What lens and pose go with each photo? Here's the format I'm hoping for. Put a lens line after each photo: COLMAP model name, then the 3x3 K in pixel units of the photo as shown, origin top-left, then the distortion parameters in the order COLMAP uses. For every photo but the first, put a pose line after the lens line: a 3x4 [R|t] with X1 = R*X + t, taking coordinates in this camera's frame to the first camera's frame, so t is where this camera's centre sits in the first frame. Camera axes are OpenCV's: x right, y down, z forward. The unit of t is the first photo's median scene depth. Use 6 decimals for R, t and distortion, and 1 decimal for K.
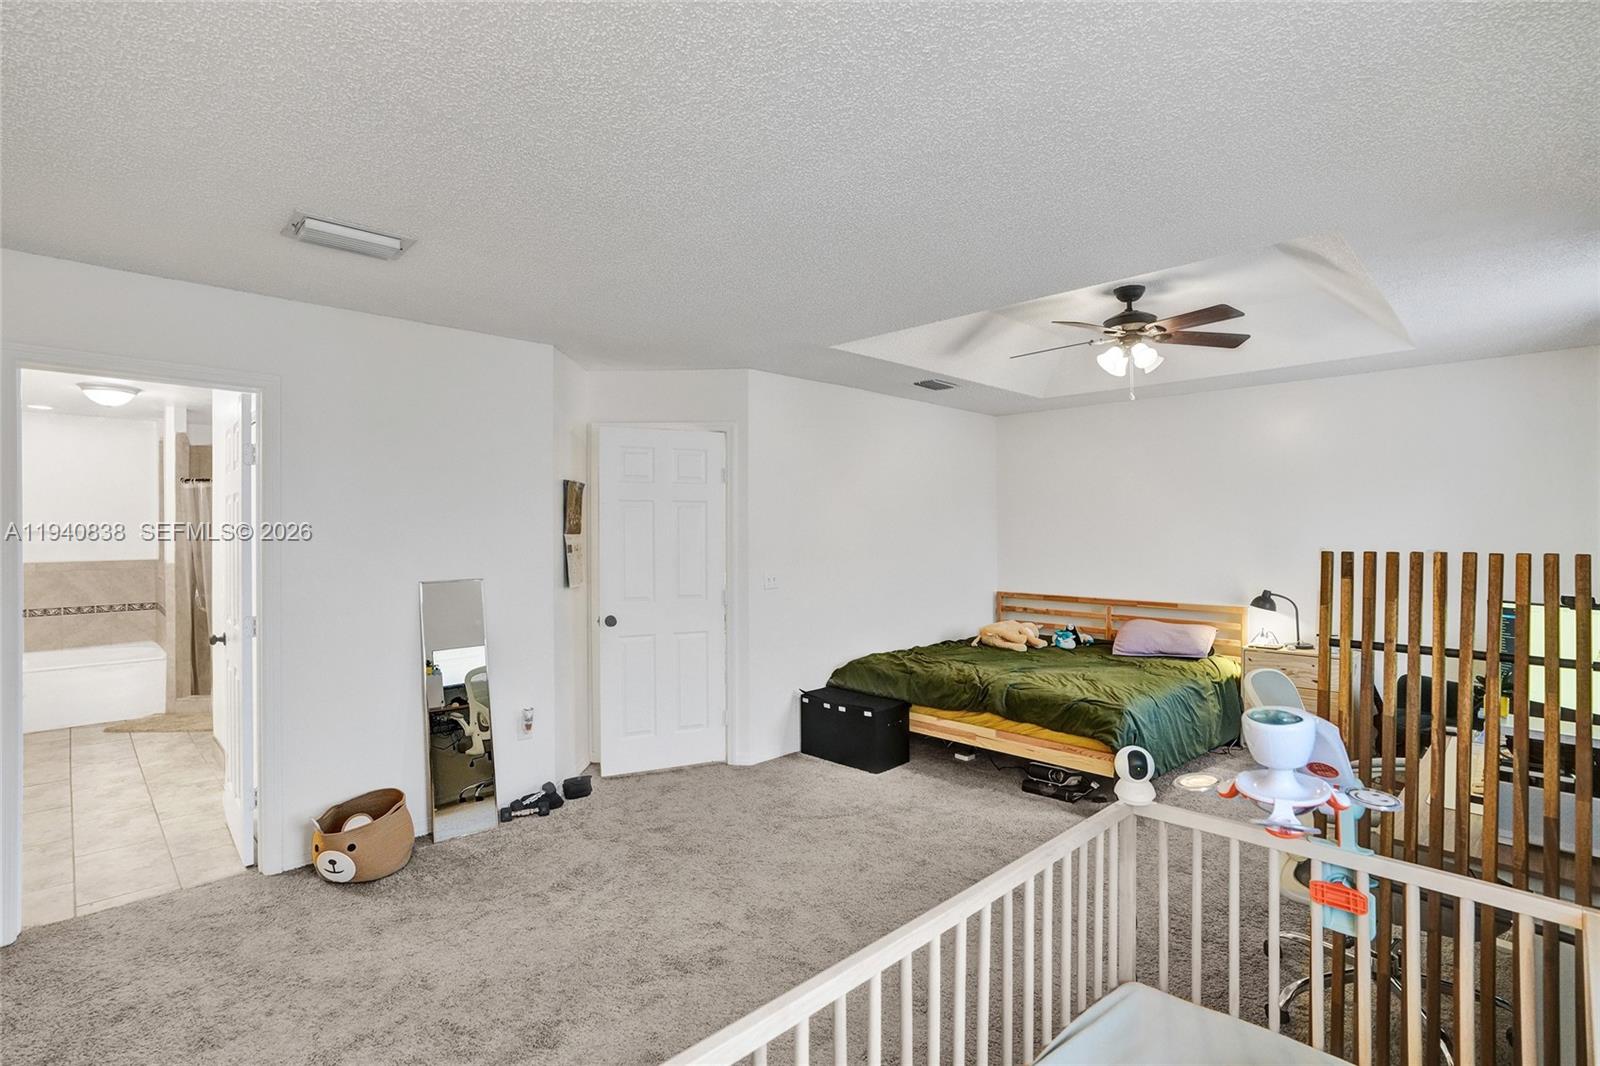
lens RADIAL K [[767.5, 0, 807.7], [0, 767.5, 530.7], [0, 0, 1]] dist [-0.013822, 0.003119]
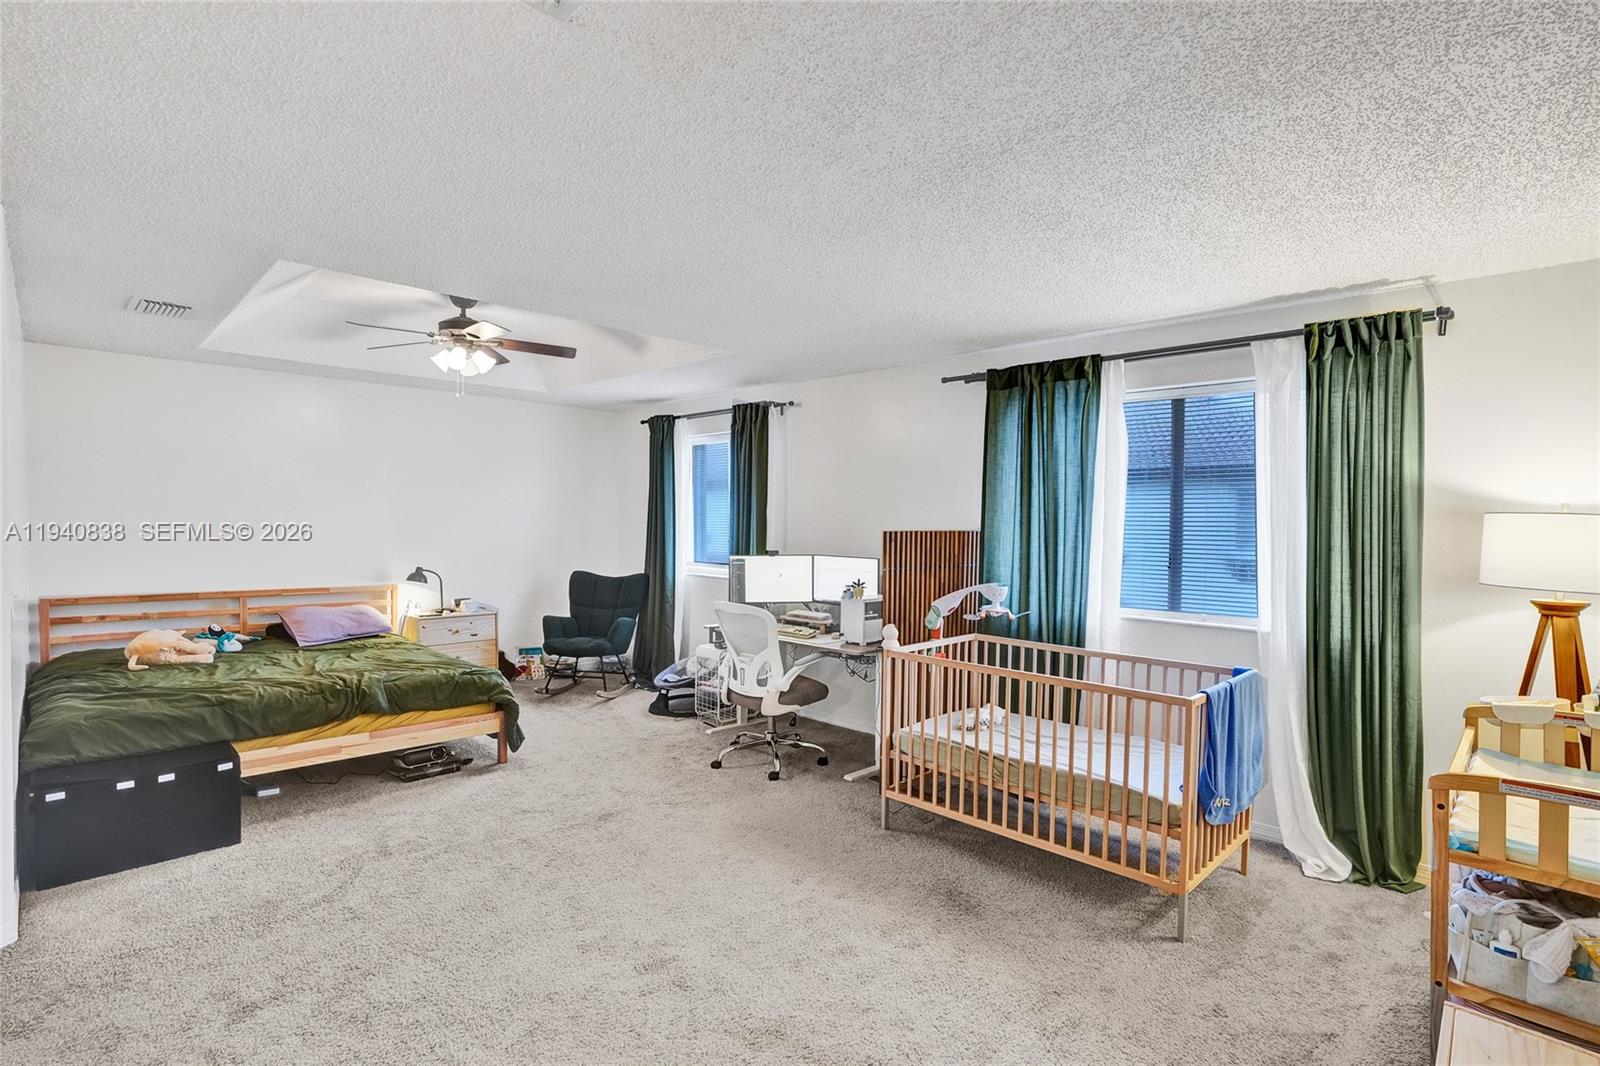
lens RADIAL K [[767.5, 0, 800.9], [0, 767.5, 525.9], [0, 0, 1]] dist [-0.013822, 0.003119]
pose [[0.002398, -0.003733, 0.999990, -0.738243], [-0.015252, 0.999877, 0.003769, 0.002154], [-0.999881, -0.015261, 0.002341, 0.536291]]
